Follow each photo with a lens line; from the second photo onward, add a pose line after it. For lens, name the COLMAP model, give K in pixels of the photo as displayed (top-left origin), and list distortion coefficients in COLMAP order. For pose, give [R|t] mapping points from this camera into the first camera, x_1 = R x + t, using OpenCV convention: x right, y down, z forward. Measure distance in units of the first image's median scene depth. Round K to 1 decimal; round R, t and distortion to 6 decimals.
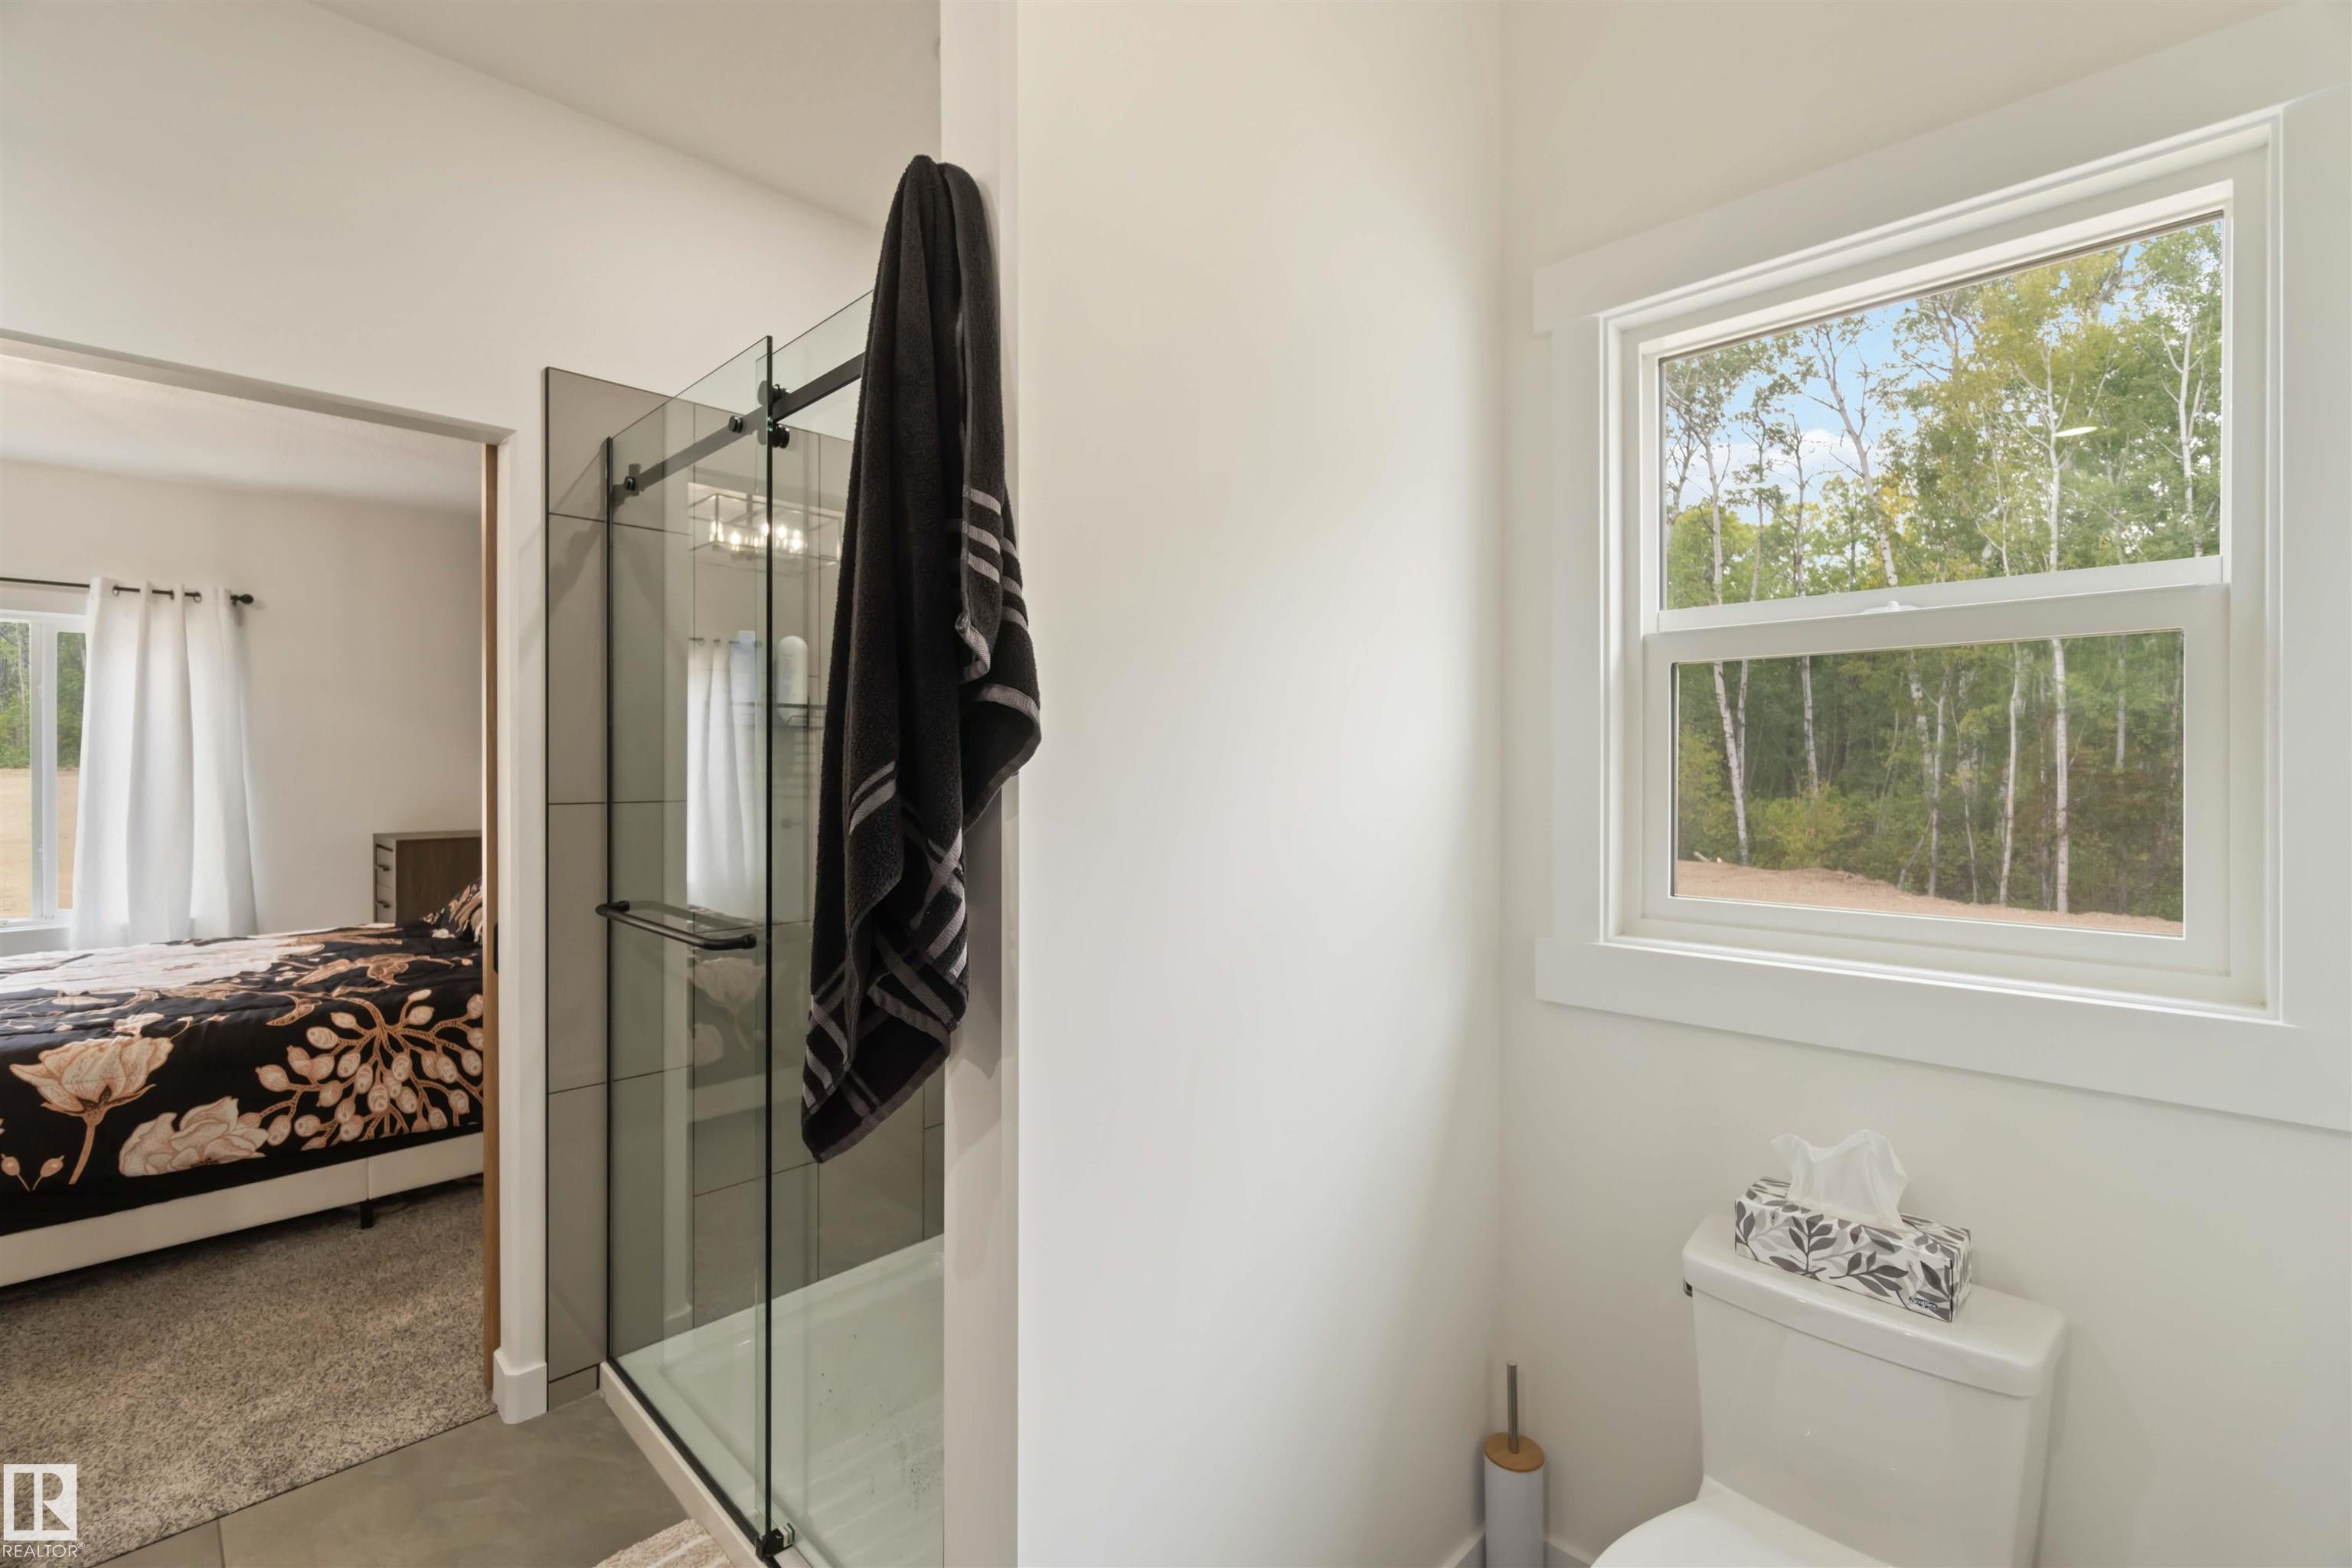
lens RADIAL K [[1027.2, 0, 1166.7], [0, 1027.2, 764.3], [0, 0, 1]] dist [-0.002784, 0.000470]
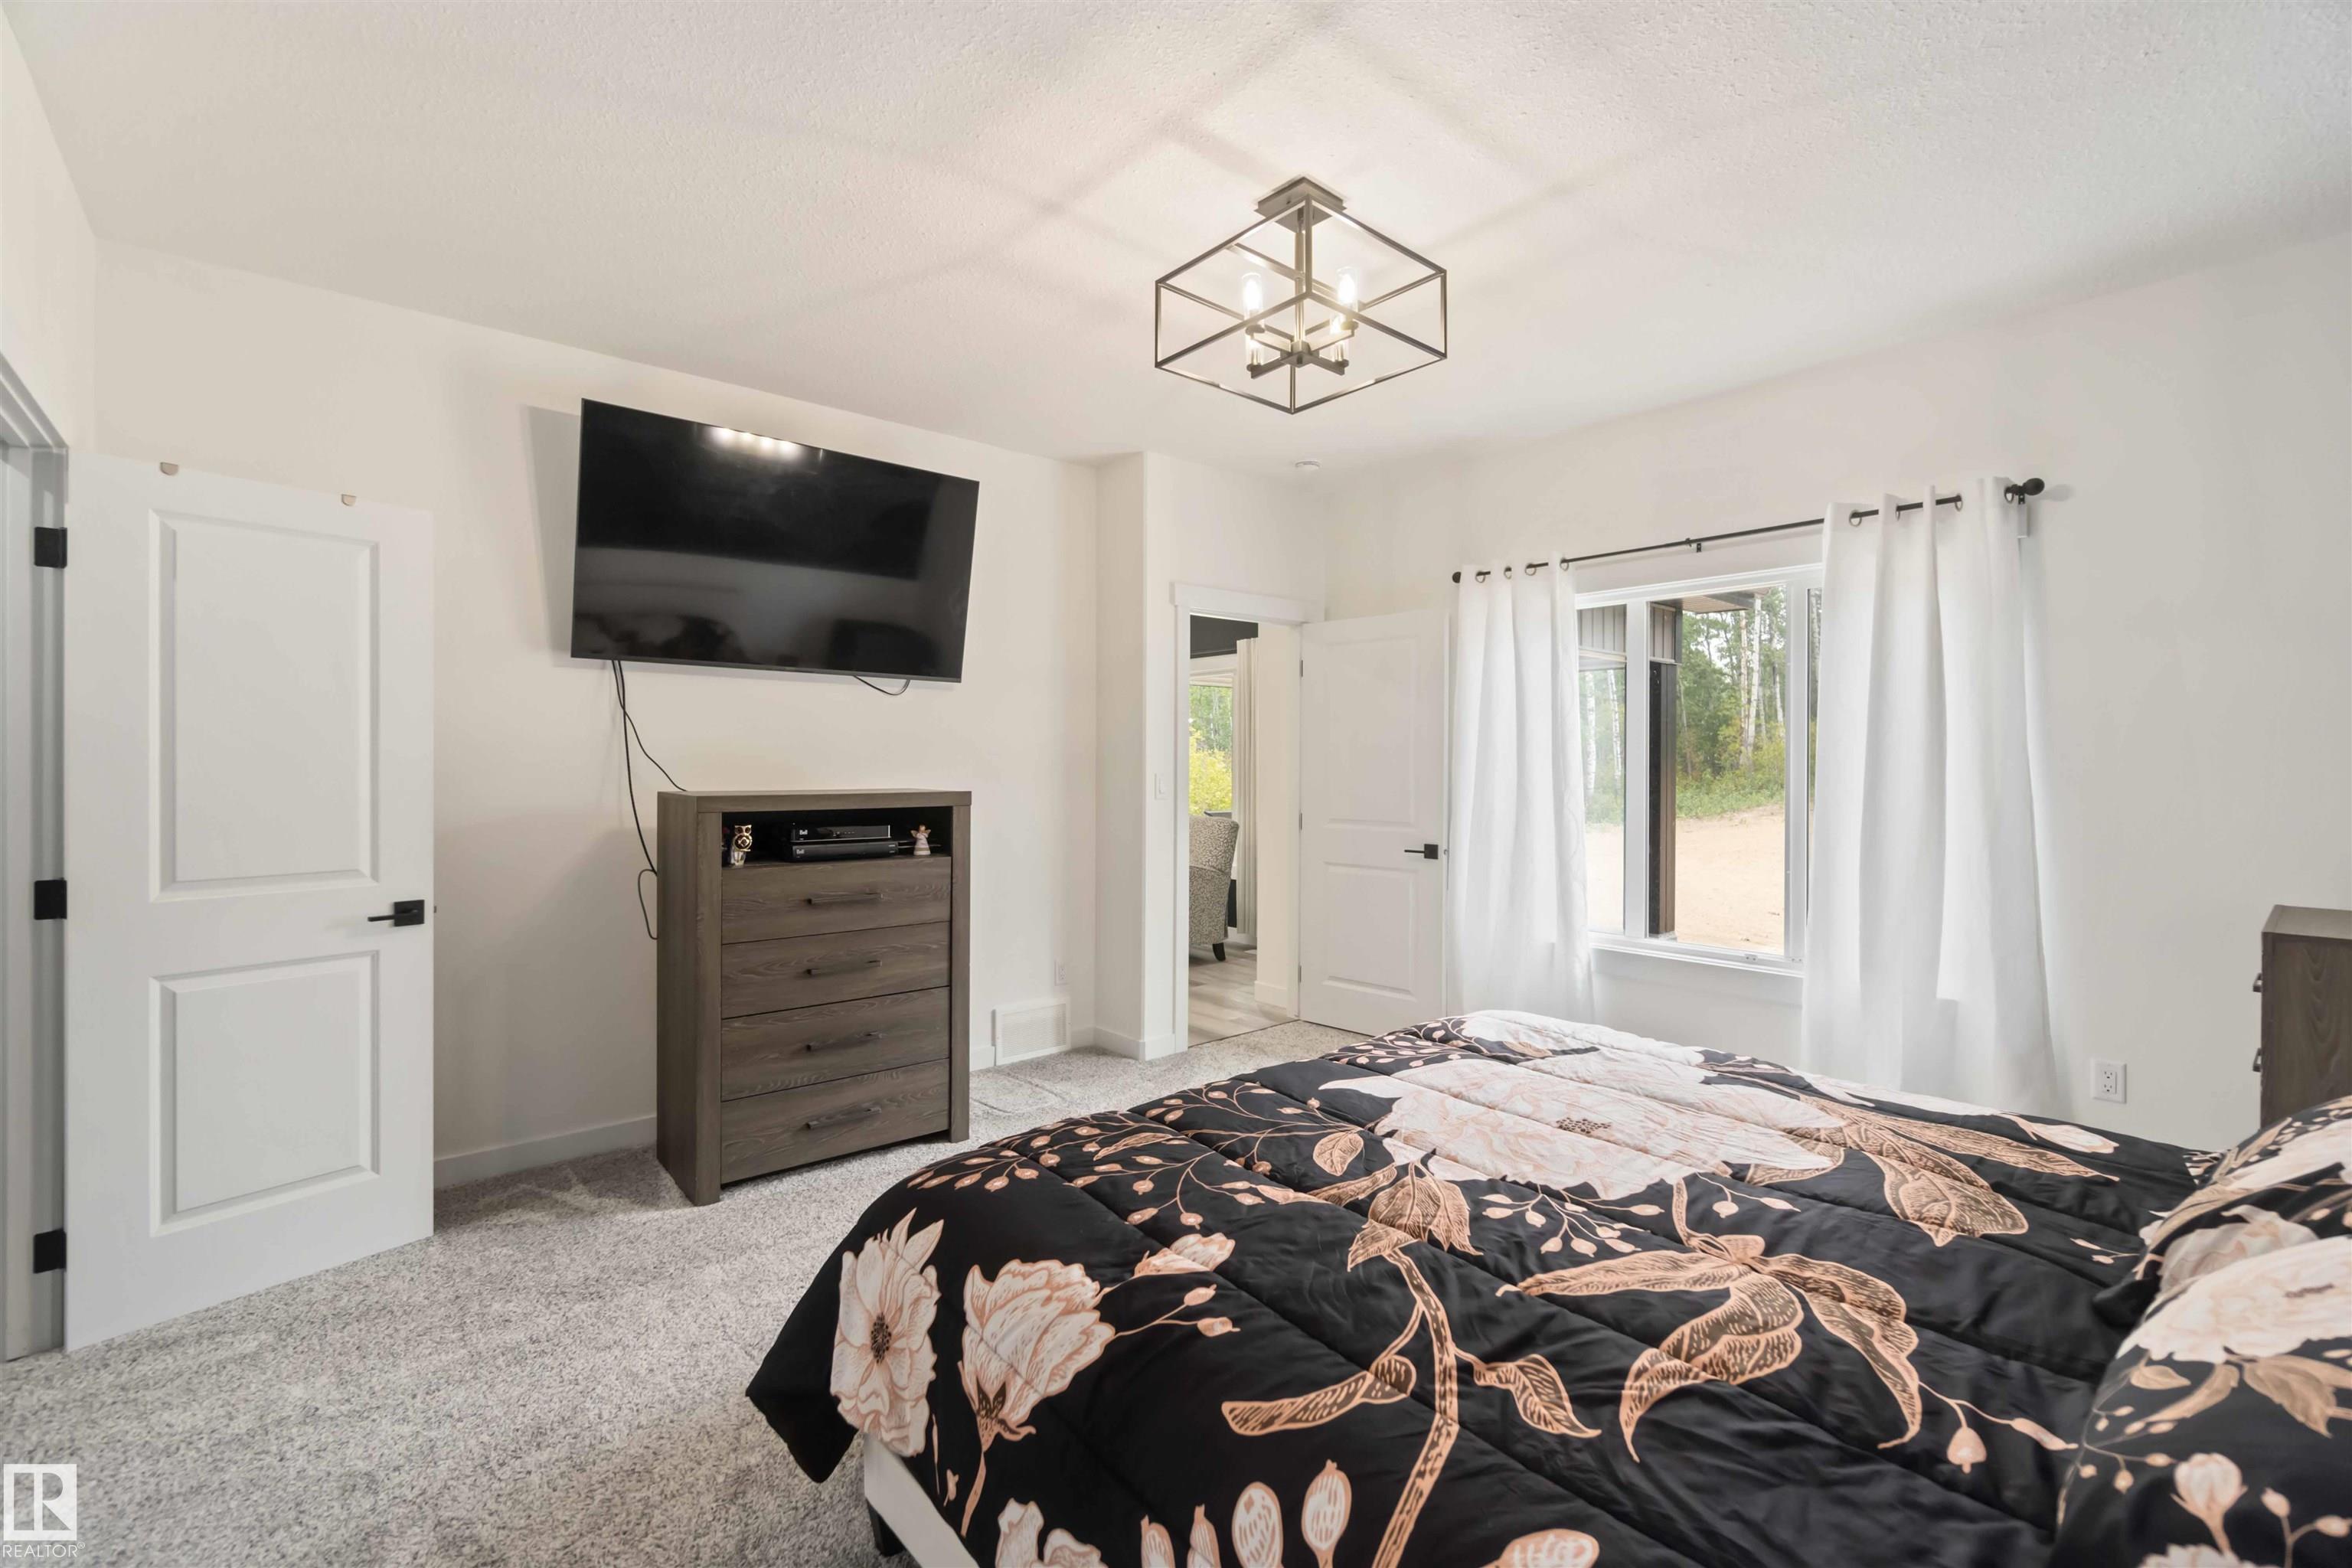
lens RADIAL K [[1027.2, 0, 1166.7], [0, 1027.2, 764.3], [0, 0, 1]] dist [-0.002784, 0.000470]
pose [[-0.085787, 0.003639, -0.996307, -0.279123], [-0.005181, 0.999978, 0.004099, 0.000618], [0.996300, 0.005513, -0.085766, 0.593067]]
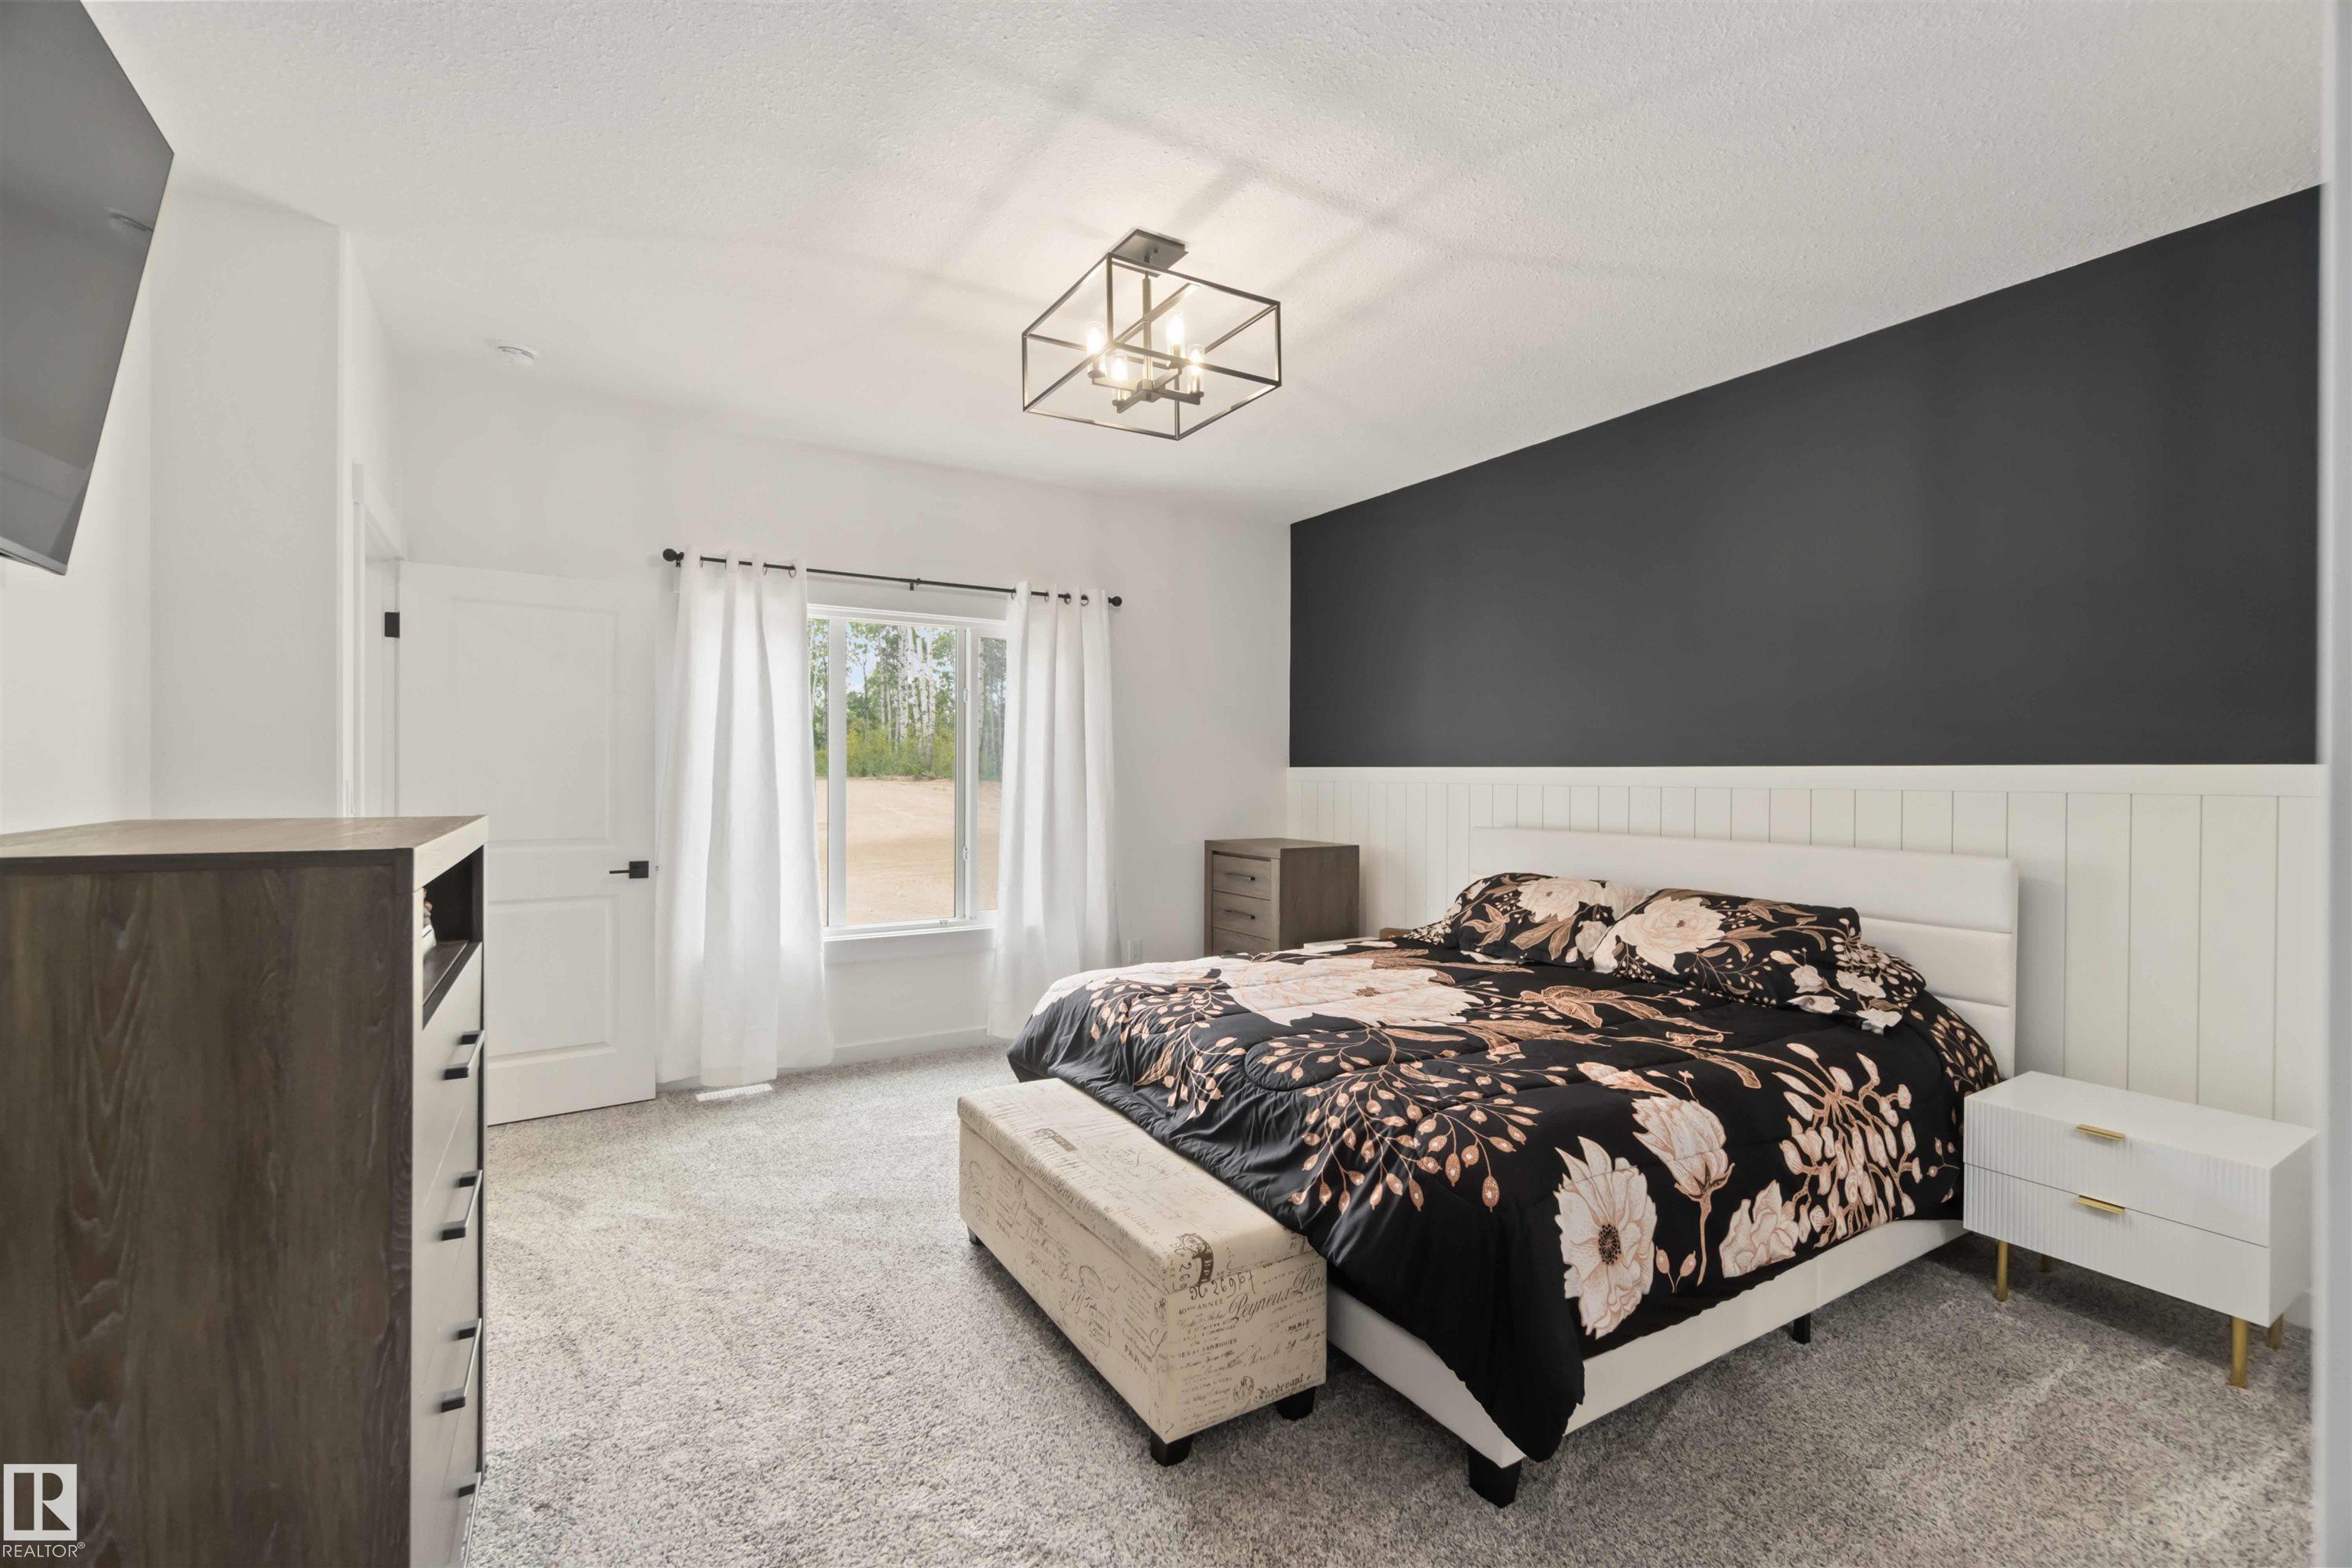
lens RADIAL K [[1011.5, 0, 1169.4], [0, 1011.5, 771.2], [0, 0, 1]] dist [-0.005502, 0.000169]
pose [[0.969803, 0.005088, -0.243835, -0.660143], [-0.006650, 0.999962, -0.005585, 0.008423], [0.243797, 0.007038, 0.969801, 0.070000]]
